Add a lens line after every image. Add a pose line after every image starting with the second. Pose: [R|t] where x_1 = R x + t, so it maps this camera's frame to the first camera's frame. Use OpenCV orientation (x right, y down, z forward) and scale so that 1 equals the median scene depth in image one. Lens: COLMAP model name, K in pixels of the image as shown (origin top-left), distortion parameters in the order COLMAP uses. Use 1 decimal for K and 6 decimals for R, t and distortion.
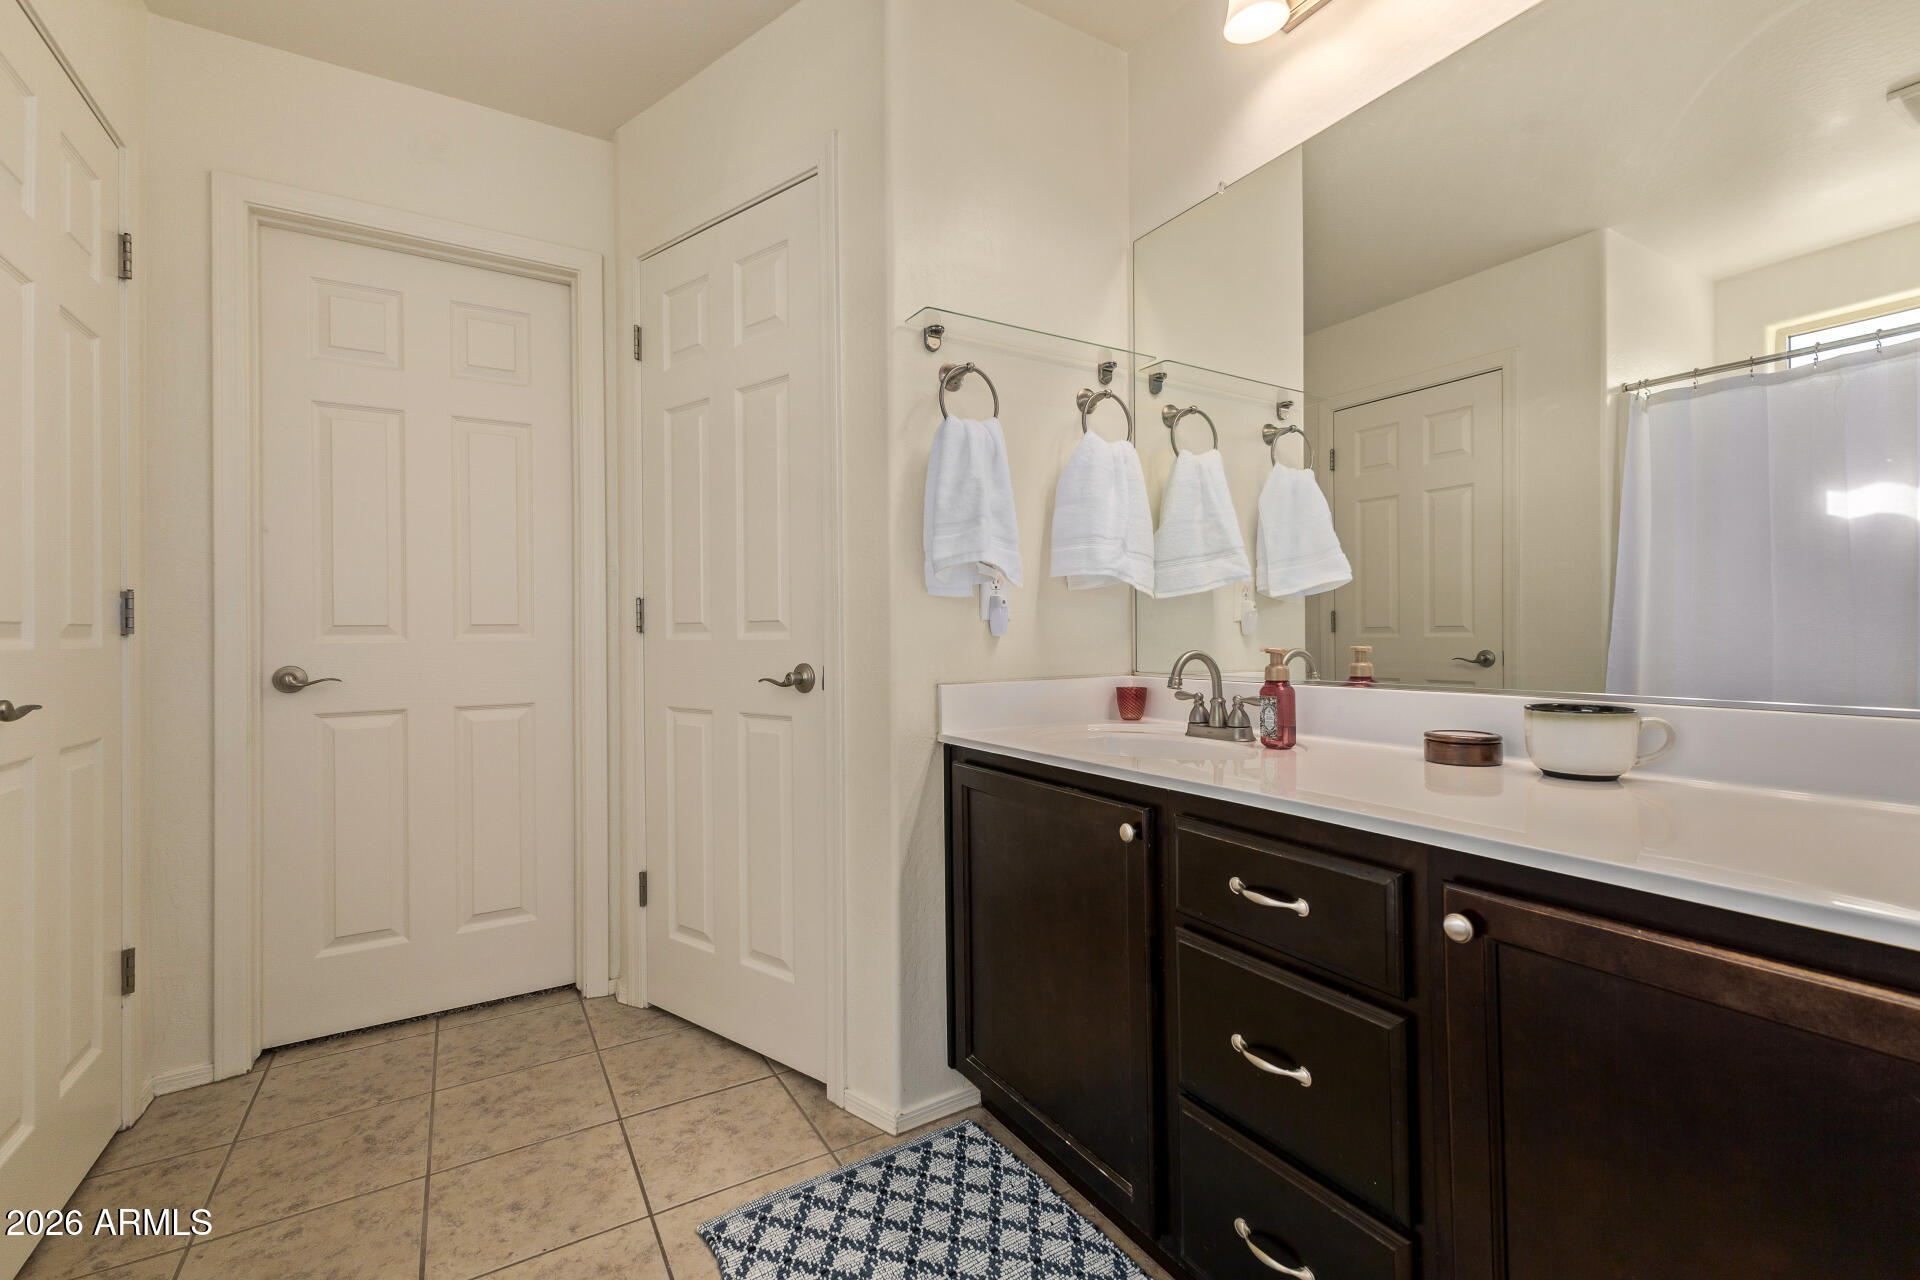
lens RADIAL K [[836.2, 0, 952.7], [0, 836.2, 634.7], [0, 0, 1]] dist [0.011169, -0.002737]
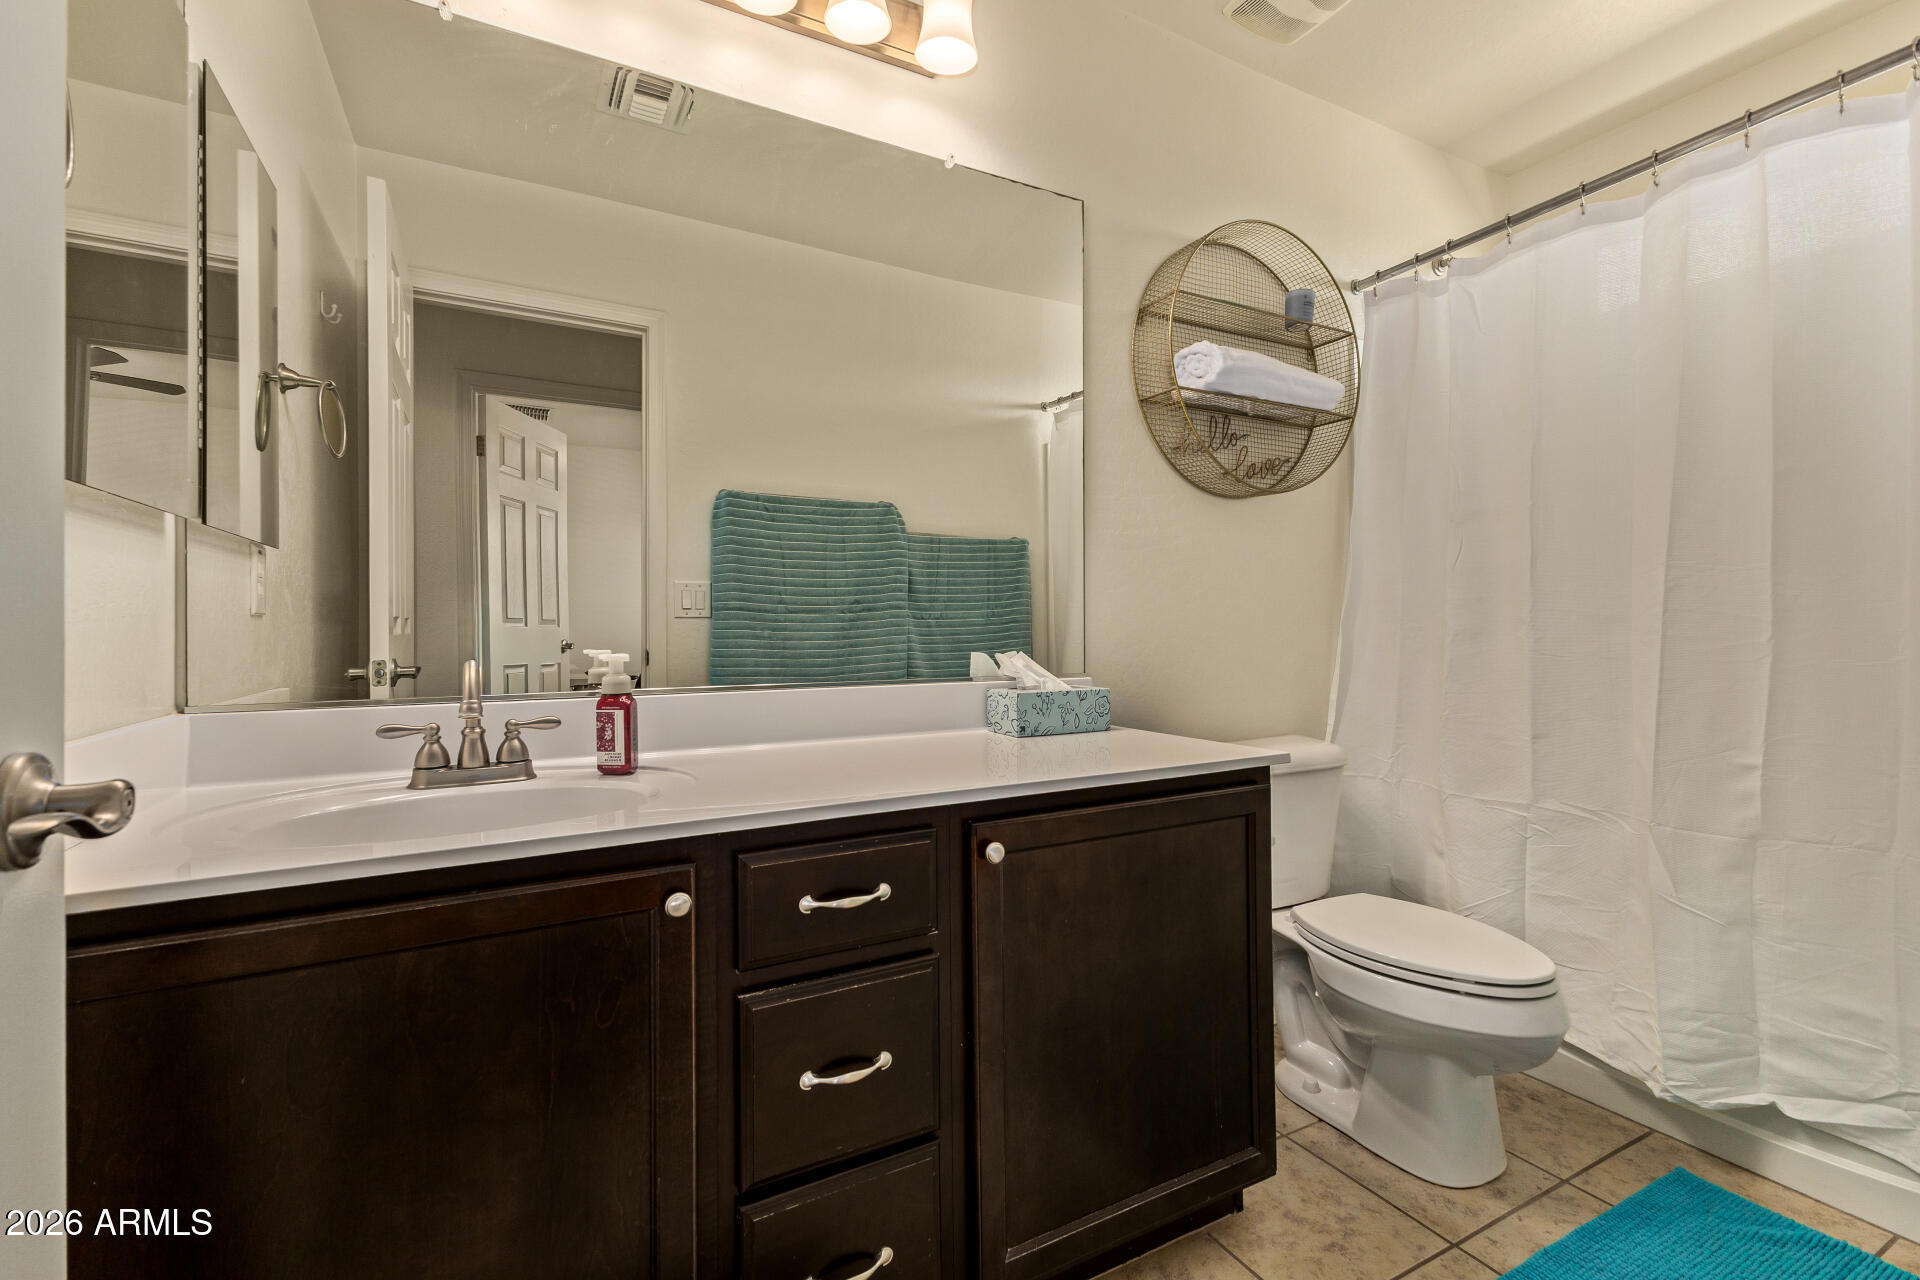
lens RADIAL K [[836.2, 0, 959.6], [0, 836.2, 633.7], [0, 0, 1]] dist [0.011169, -0.002737]
pose [[0.045076, 0.006133, 0.998965, -0.429409], [0.008039, 0.999947, -0.006501, 0.002760], [-0.998951, 0.008324, 0.045024, 0.591218]]
